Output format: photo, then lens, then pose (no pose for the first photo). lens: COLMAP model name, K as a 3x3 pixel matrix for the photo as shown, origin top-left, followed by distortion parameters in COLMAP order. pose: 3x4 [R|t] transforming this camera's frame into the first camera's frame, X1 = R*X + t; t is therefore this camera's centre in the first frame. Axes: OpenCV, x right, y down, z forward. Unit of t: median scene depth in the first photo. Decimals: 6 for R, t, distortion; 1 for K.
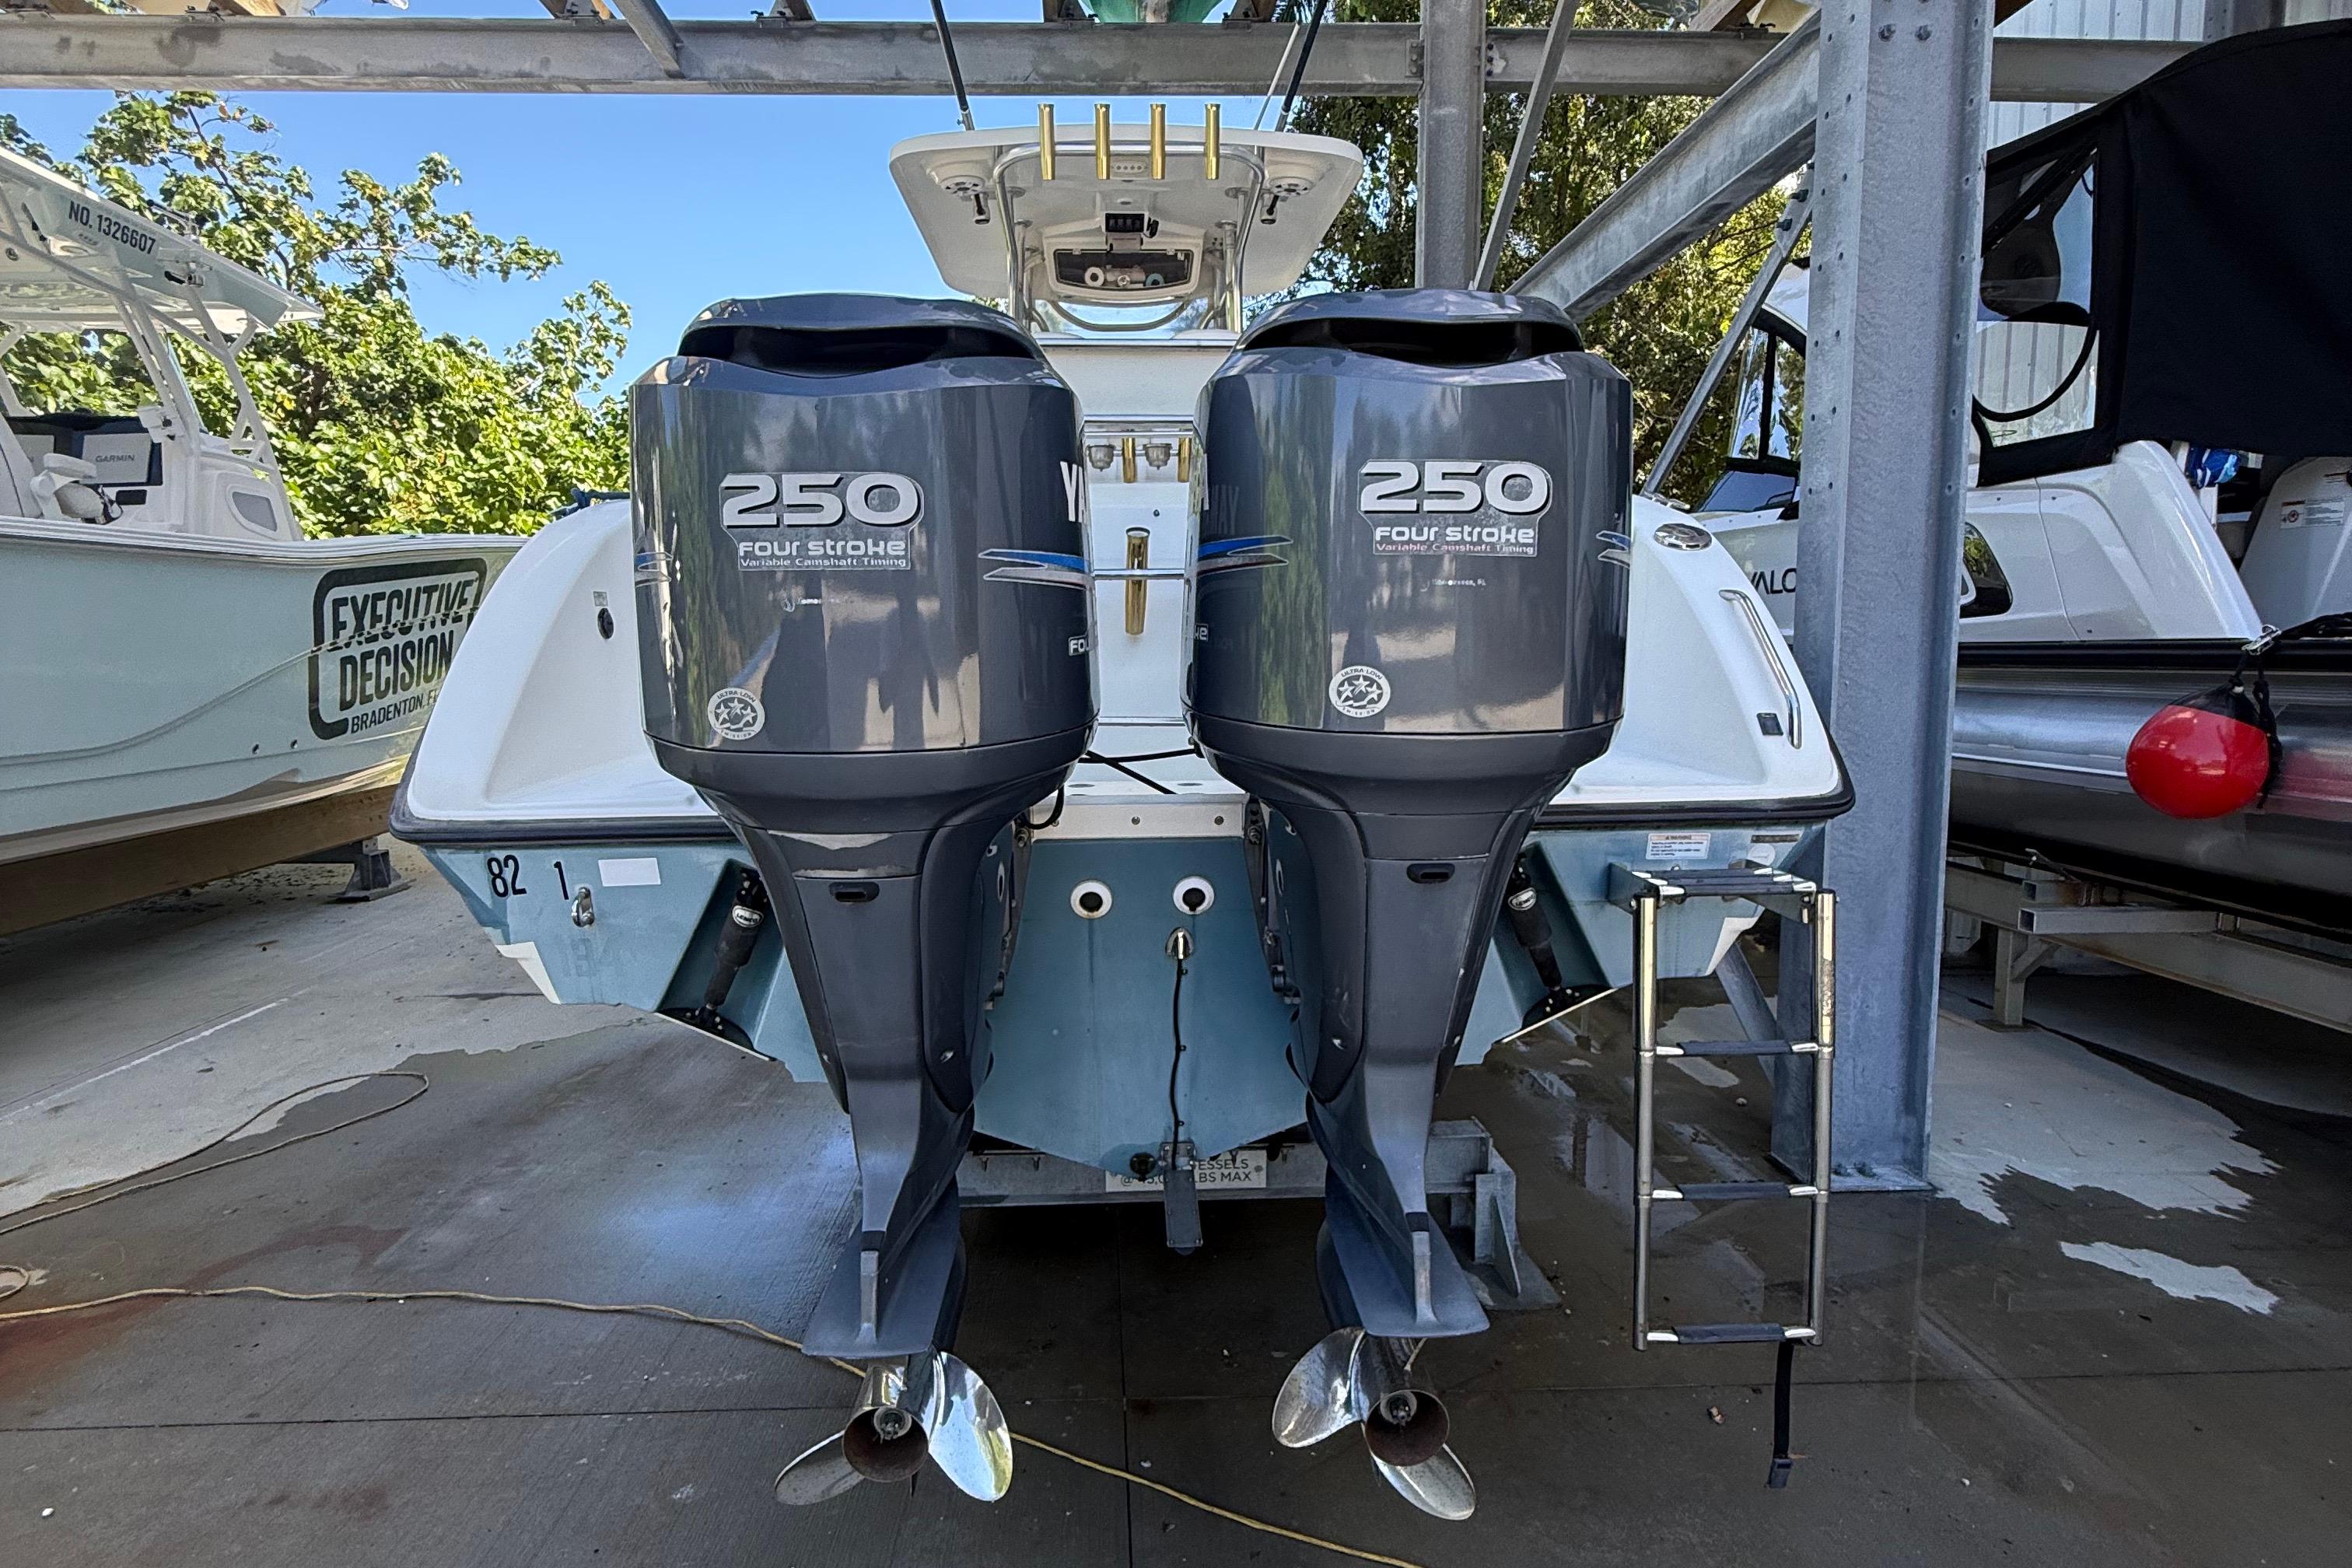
lens RADIAL K [[1238.8, 0, 1153.8], [0, 1238.8, 737.0], [0, 0, 1]] dist [-0.003669, -0.000003]
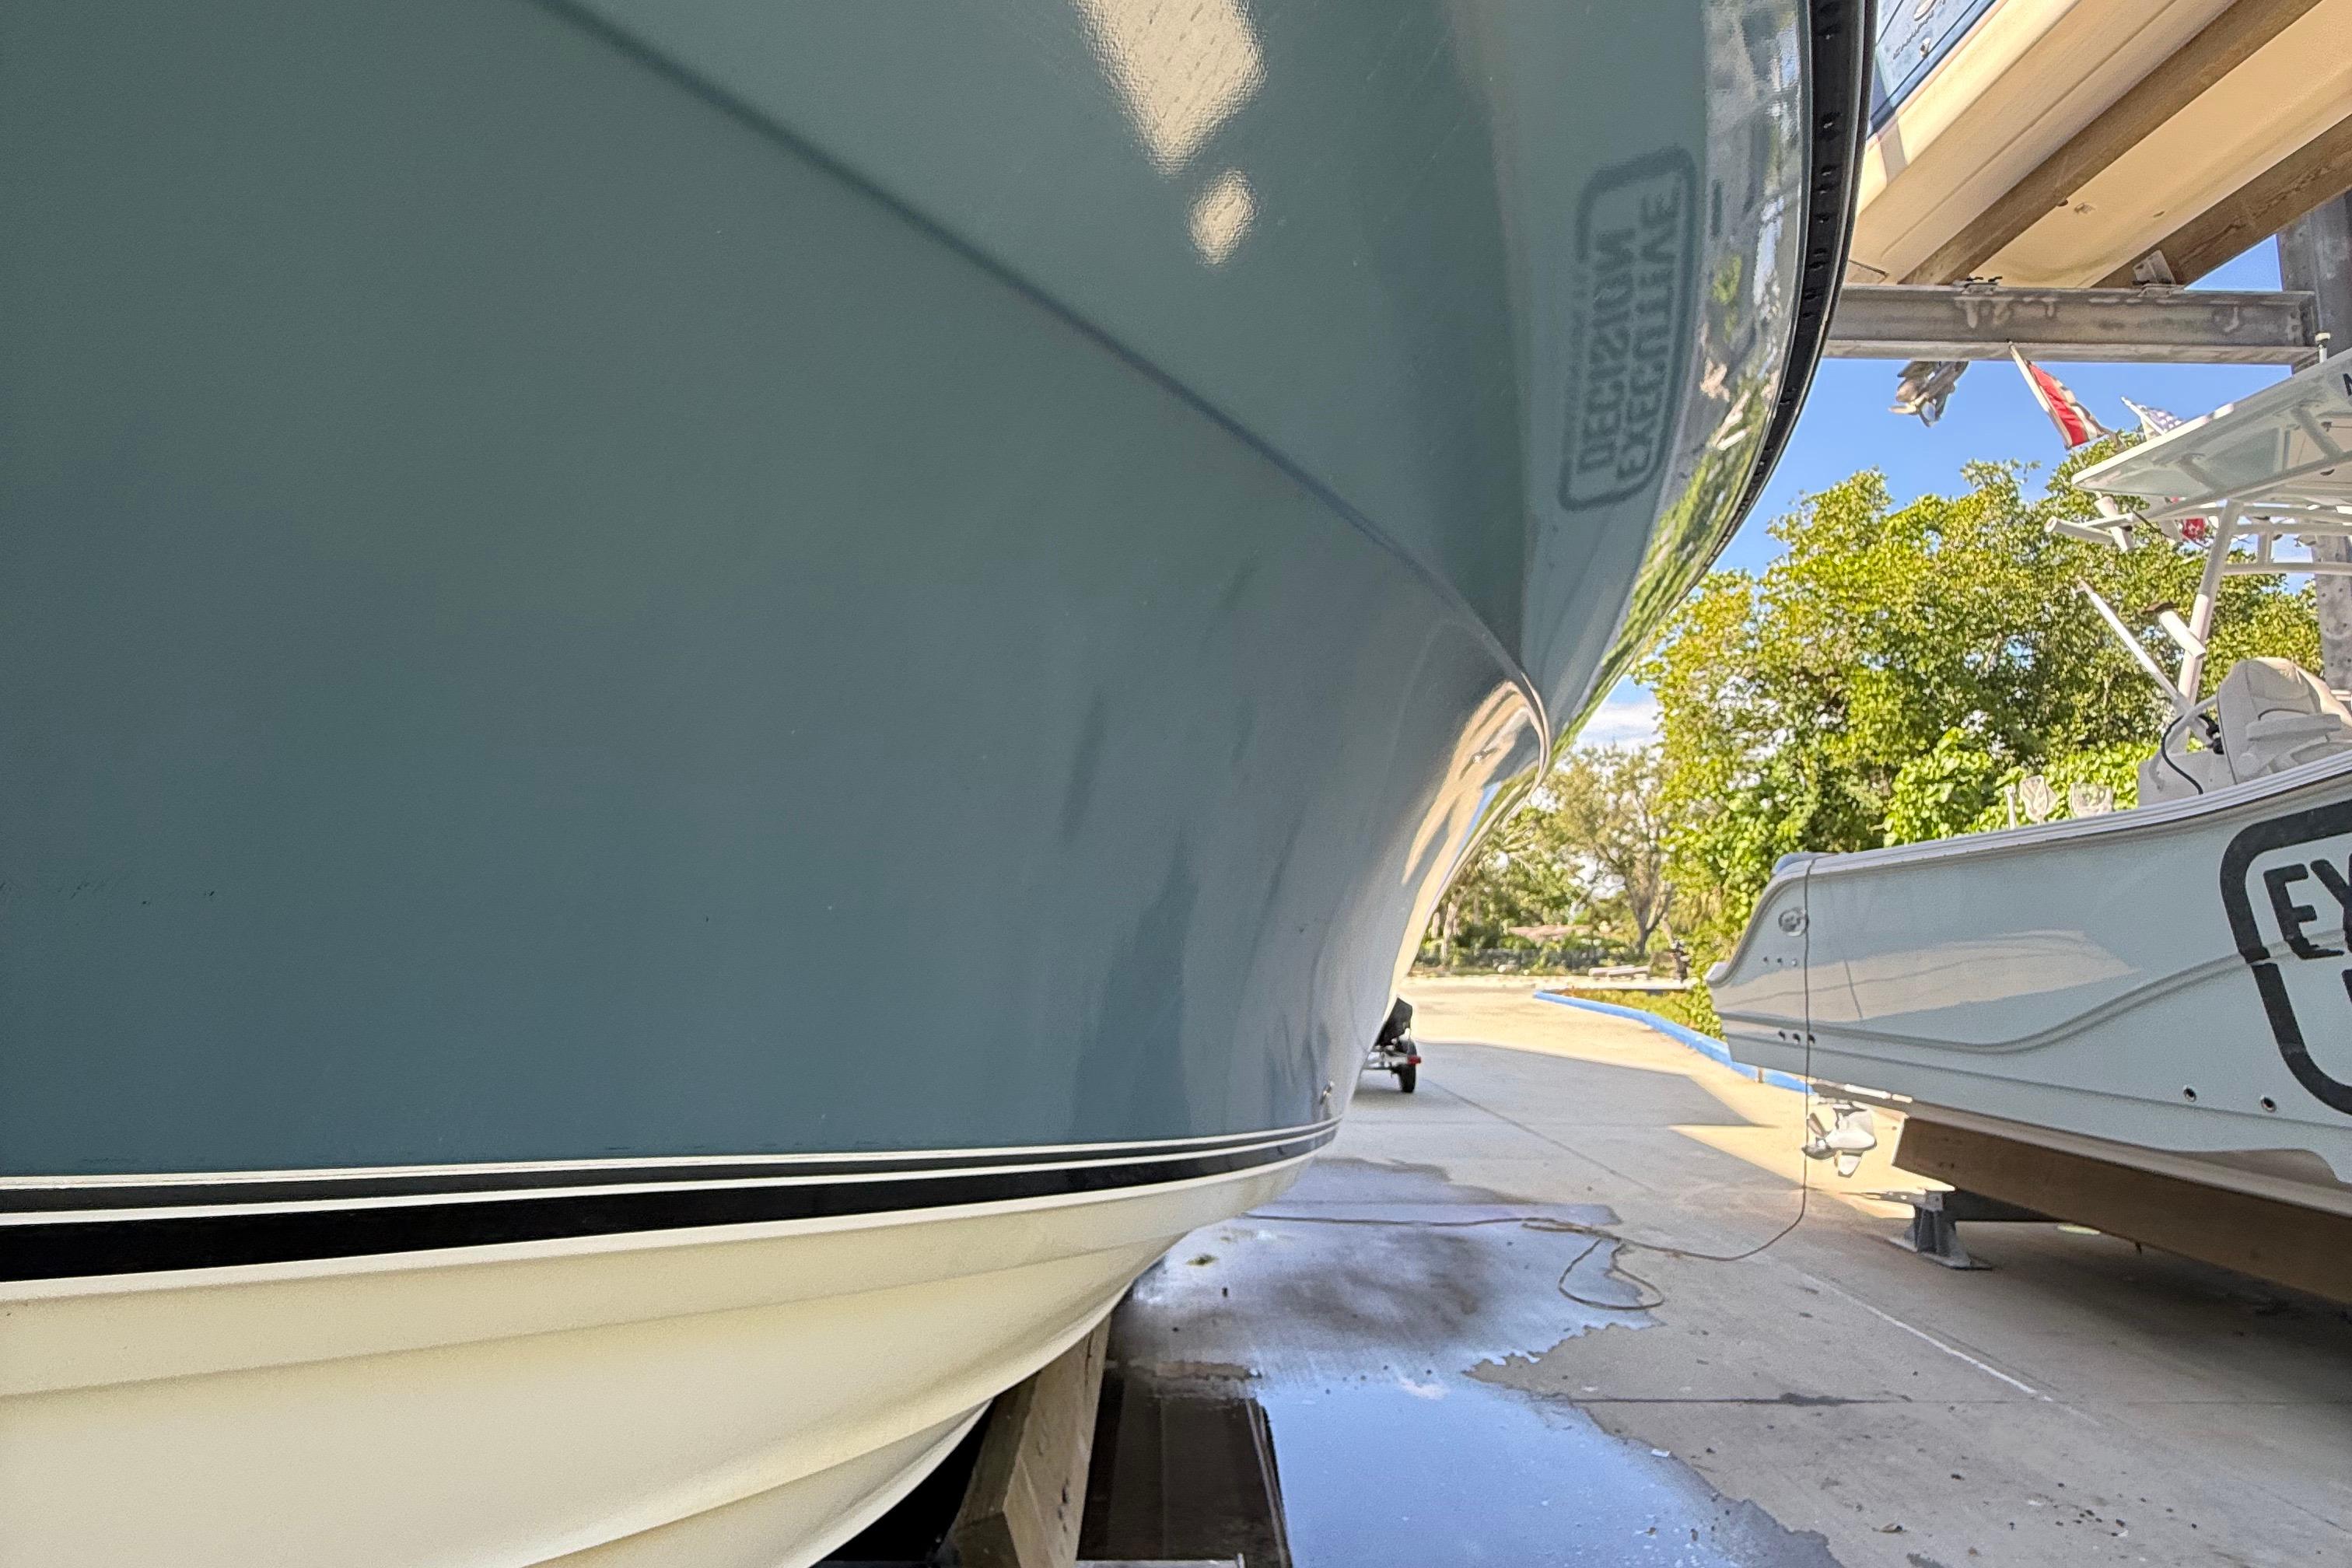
lens RADIAL K [[1238.8, 0, 1164.9], [0, 1238.8, 768.0], [0, 0, 1]] dist [-0.003669, -0.000003]
pose [[-0.999685, 0.012654, 0.021674, -0.104256], [0.011172, 0.997678, -0.067186, -0.095924], [-0.022474, -0.066923, -0.997505, 1.217476]]
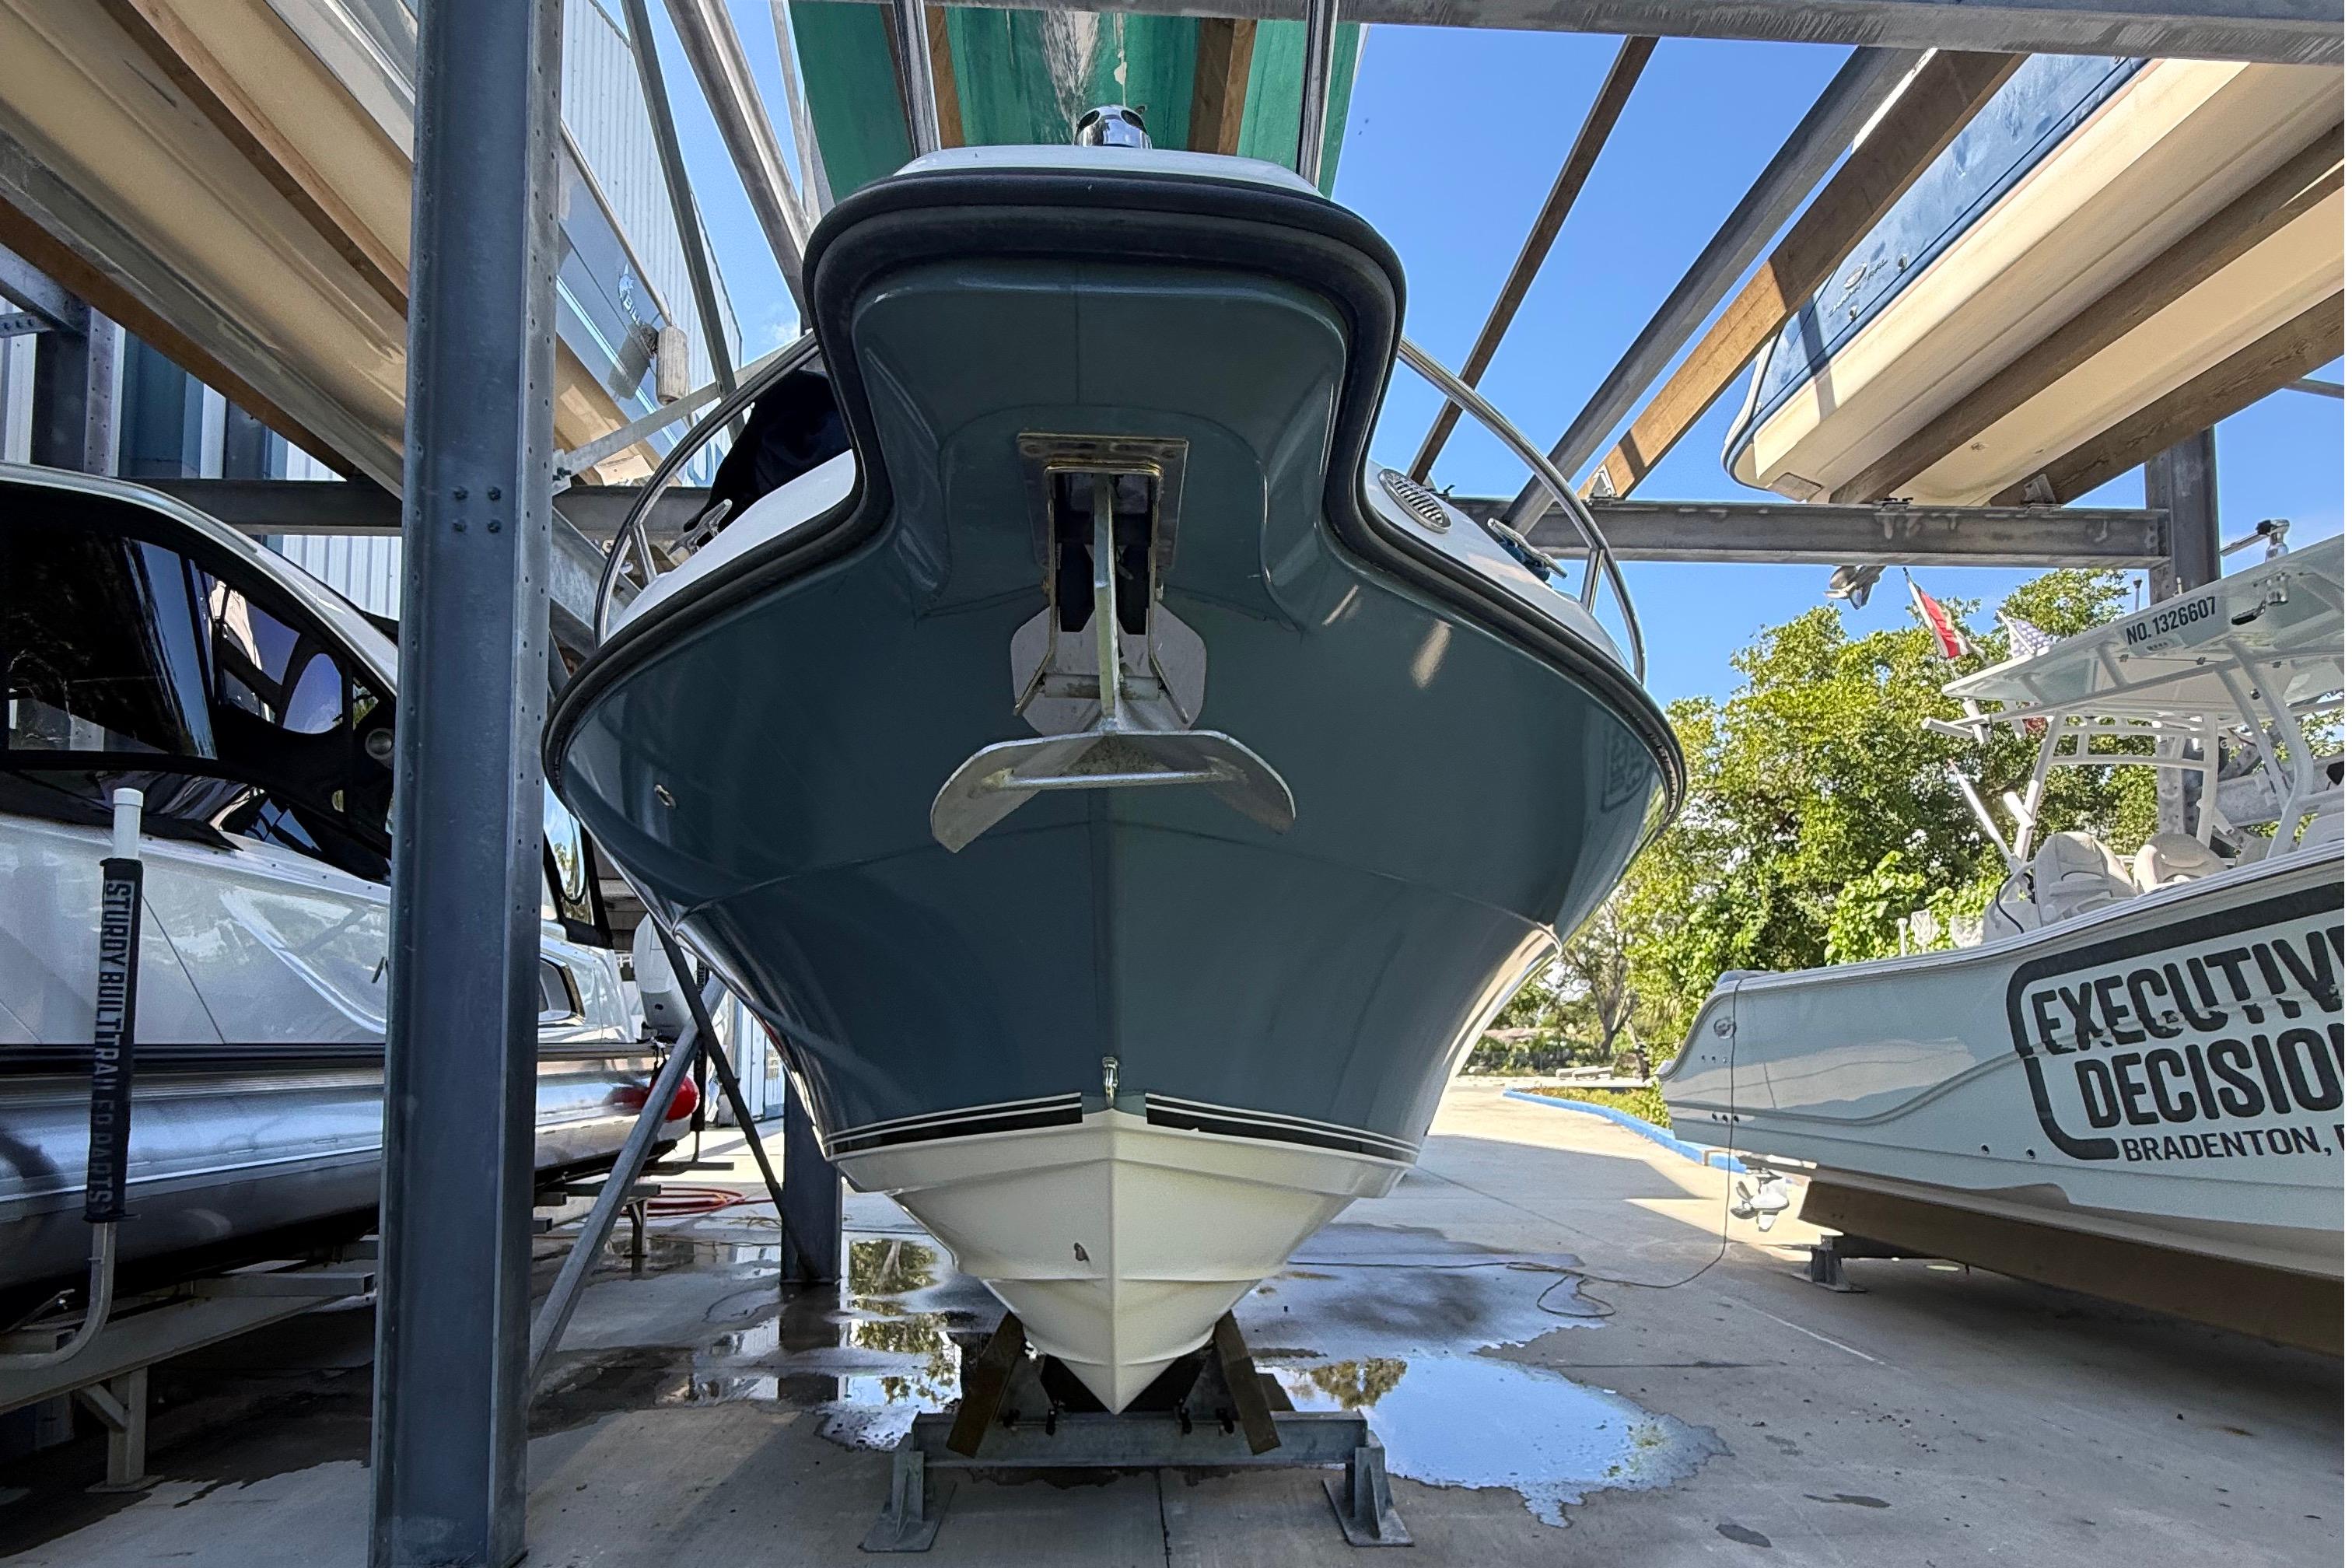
lens RADIAL K [[1240.2, 0, 1152.3], [0, 1240.2, 961.2], [0, 0, 1]] dist [-0.004953, 0.000670]
pose [[-0.999839, 0.015750, 0.008566, -0.034039], [0.015789, 0.999865, 0.004482, -0.112268], [-0.008494, 0.004616, -0.999953, 1.418021]]
